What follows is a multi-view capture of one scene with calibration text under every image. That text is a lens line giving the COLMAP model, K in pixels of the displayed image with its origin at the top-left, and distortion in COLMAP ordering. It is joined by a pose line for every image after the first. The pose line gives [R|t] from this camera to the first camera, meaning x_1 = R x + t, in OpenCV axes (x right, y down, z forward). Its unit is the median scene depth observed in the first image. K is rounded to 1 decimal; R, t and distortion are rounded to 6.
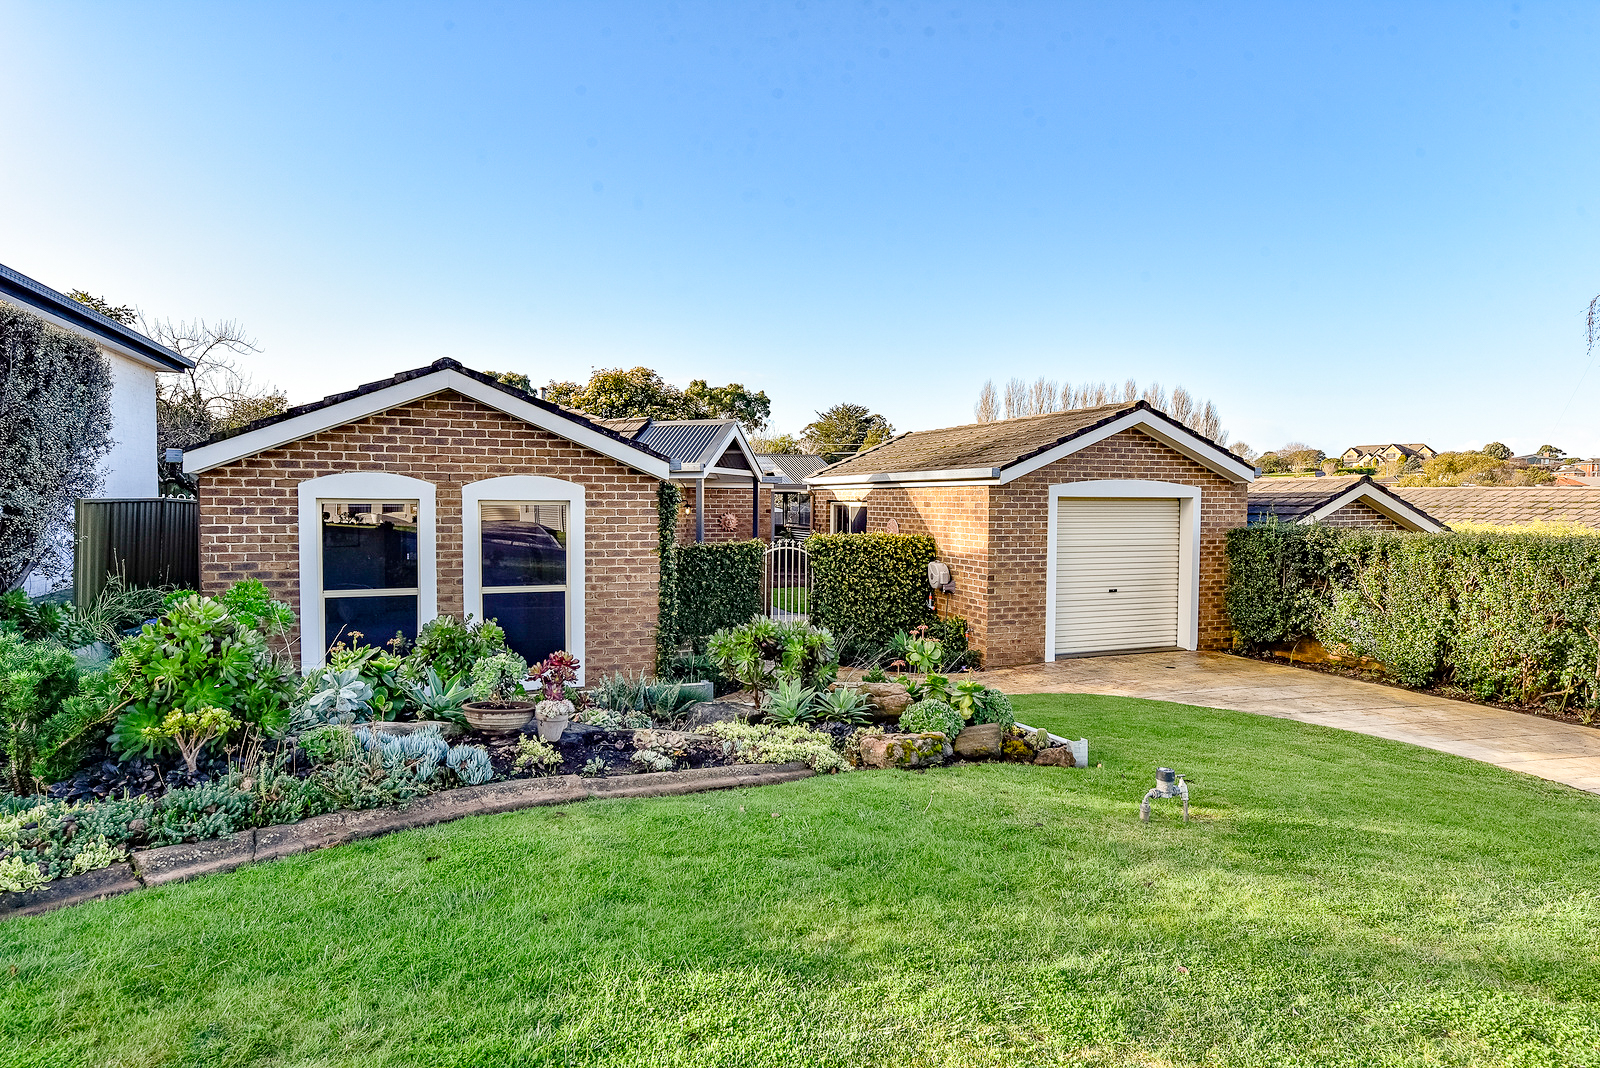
lens RADIAL K [[904.7, 0, 801.4], [0, 904.7, 530.3], [0, 0, 1]] dist [0.000349, 0.000016]
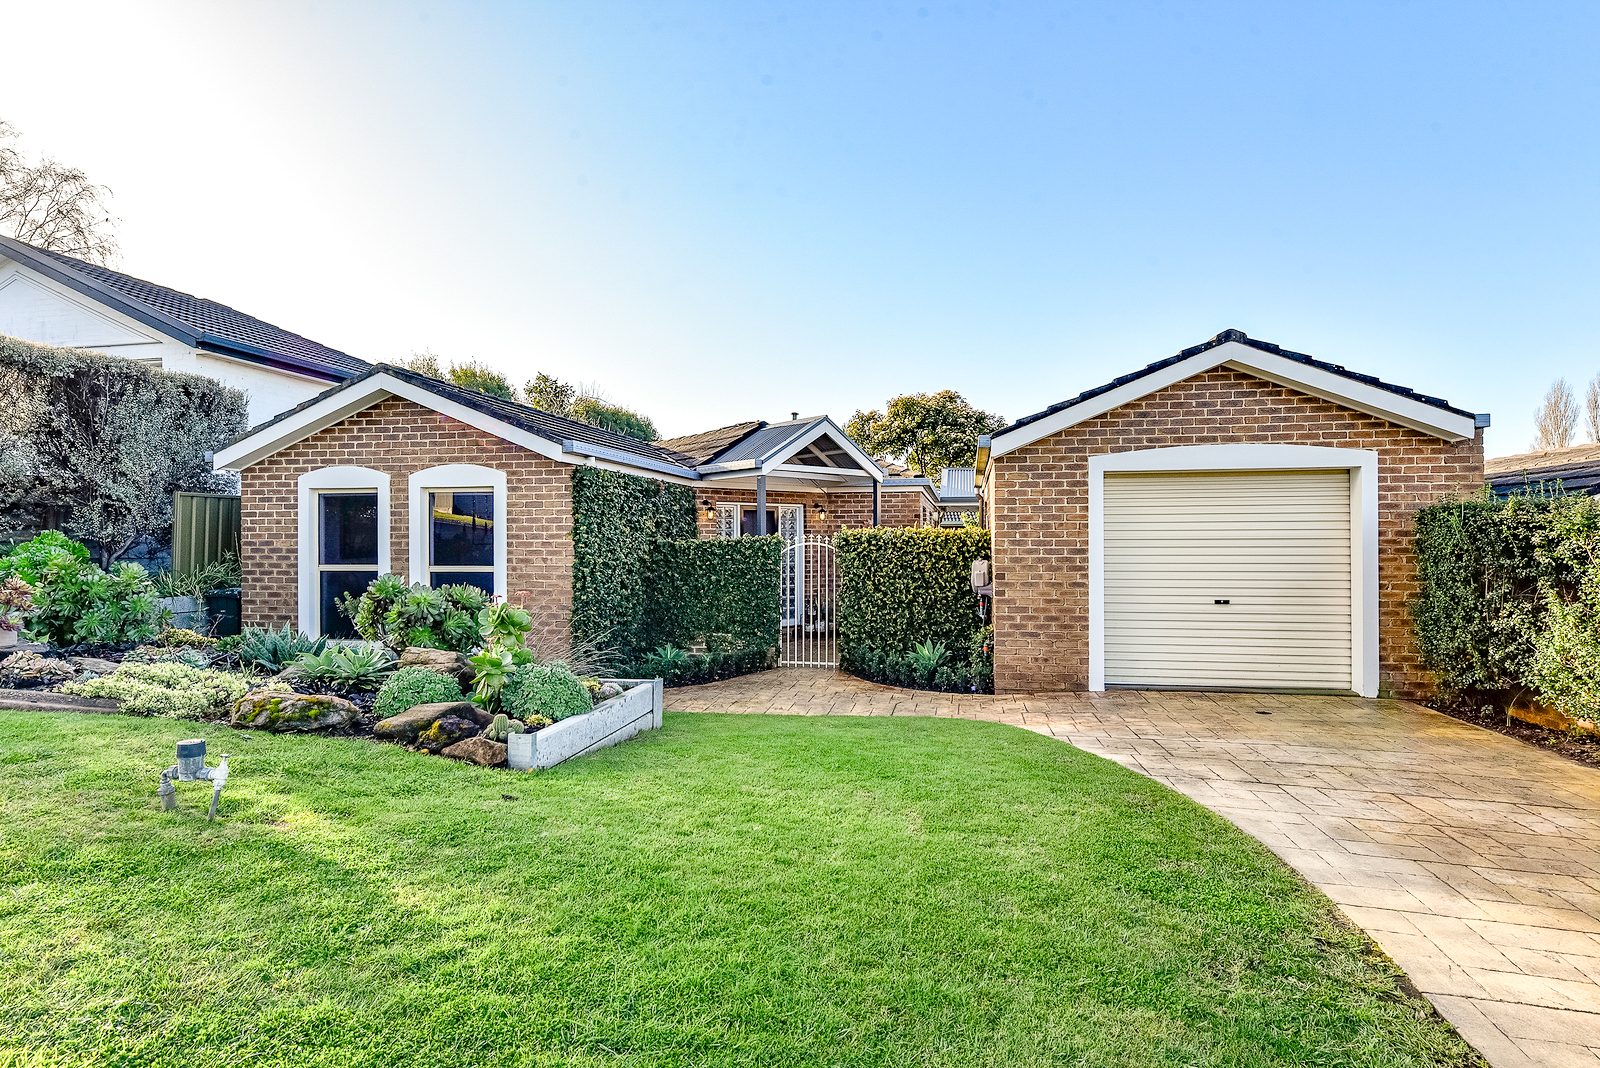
lens RADIAL K [[856.4, 0, 796.6], [0, 856.4, 531.7], [0, 0, 1]] dist [-0.001724, -0.000581]
pose [[0.843300, -0.014745, -0.537241, 0.460527], [-0.010145, 0.999009, -0.043344, 0.047693], [0.537348, 0.042003, 0.842314, 0.269915]]
